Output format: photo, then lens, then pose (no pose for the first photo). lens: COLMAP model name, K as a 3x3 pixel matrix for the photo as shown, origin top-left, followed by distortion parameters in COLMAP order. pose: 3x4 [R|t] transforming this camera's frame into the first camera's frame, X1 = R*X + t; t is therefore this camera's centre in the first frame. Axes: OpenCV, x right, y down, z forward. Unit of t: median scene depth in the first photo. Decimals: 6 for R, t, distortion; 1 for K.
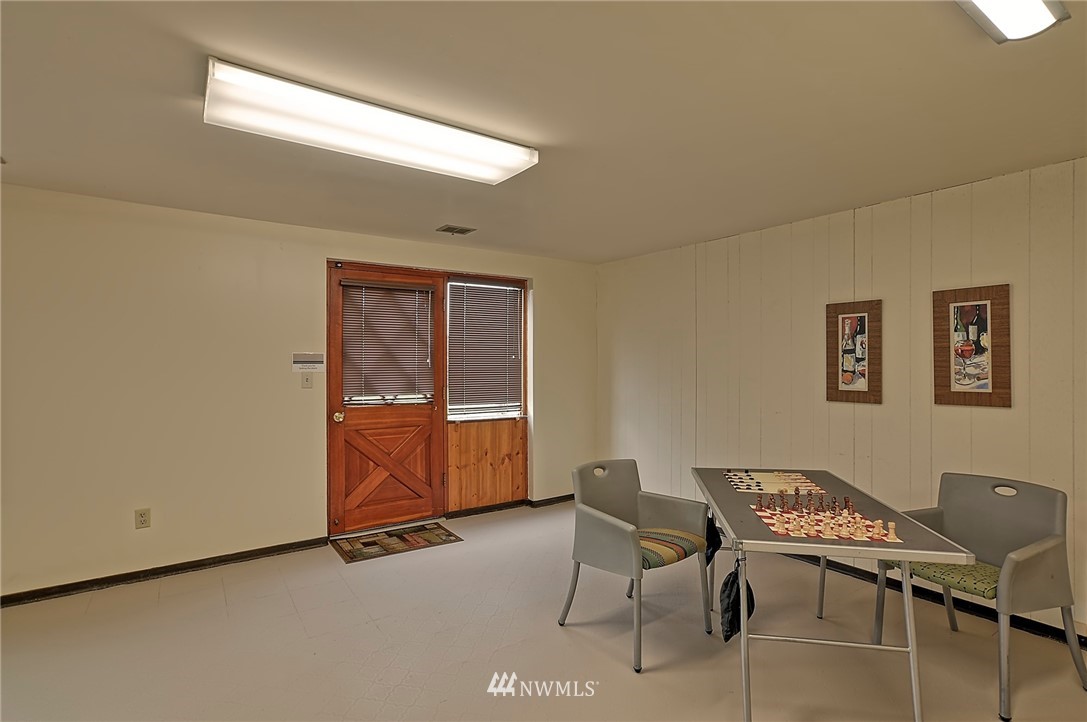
lens RADIAL K [[530.1, 0, 544.7], [0, 530.1, 358.9], [0, 0, 1]] dist [-0.045805, 0.044491]
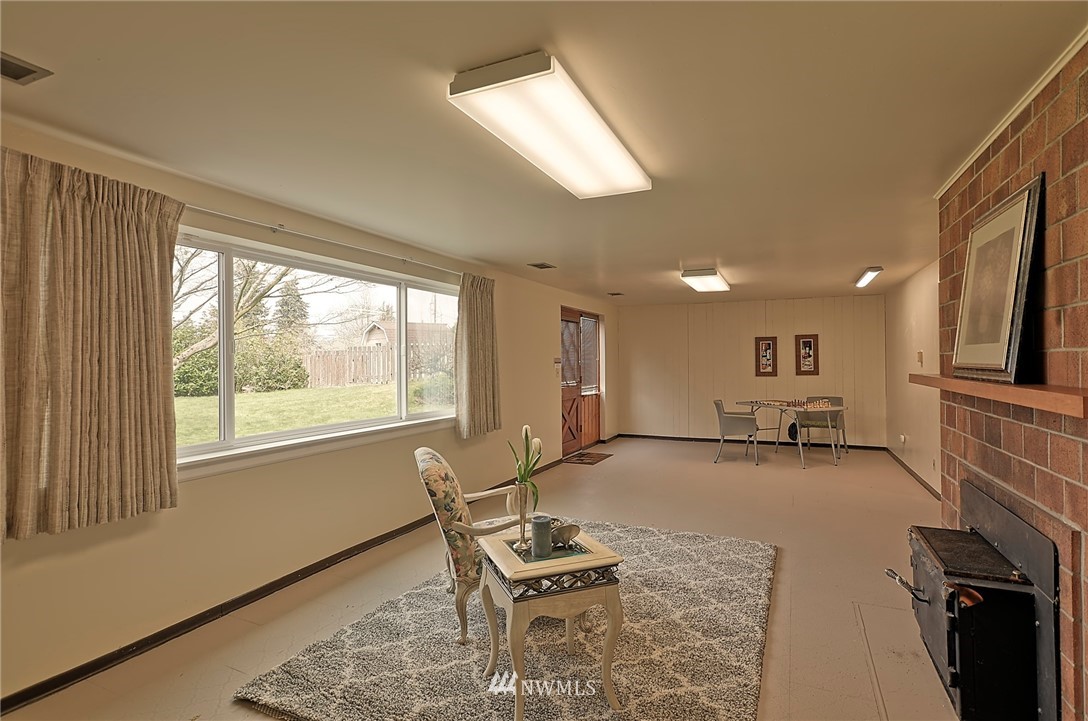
lens RADIAL K [[530.5, 0, 545.2], [0, 530.5, 358.4], [0, 0, 1]] dist [-0.045805, 0.044491]
pose [[0.858173, -0.002896, 0.513352, -1.644714], [0.005427, 0.999979, -0.003431, -0.001146], [-0.513332, 0.005730, 0.858171, -0.640819]]
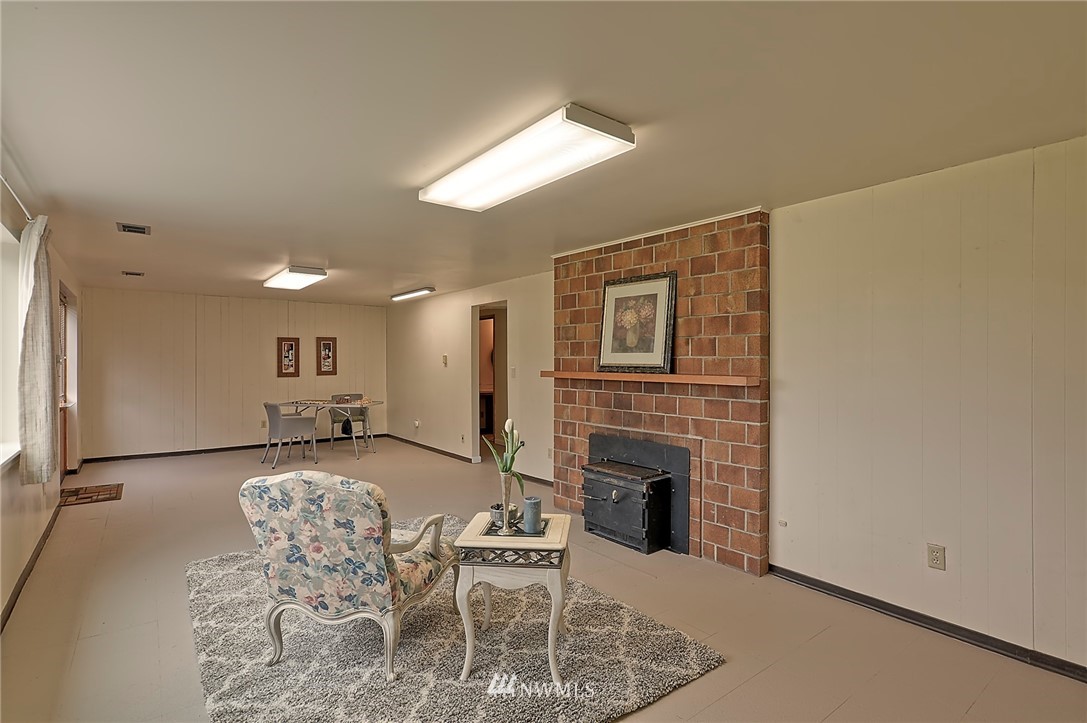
lens RADIAL K [[530.1, 0, 544.7], [0, 530.1, 359.4], [0, 0, 1]] dist [-0.045805, 0.044491]
pose [[-0.061340, 0.003820, 0.998110, -2.031396], [-0.004703, 0.999980, -0.004116, 0.002233], [-0.998106, -0.004947, -0.061320, -0.078389]]
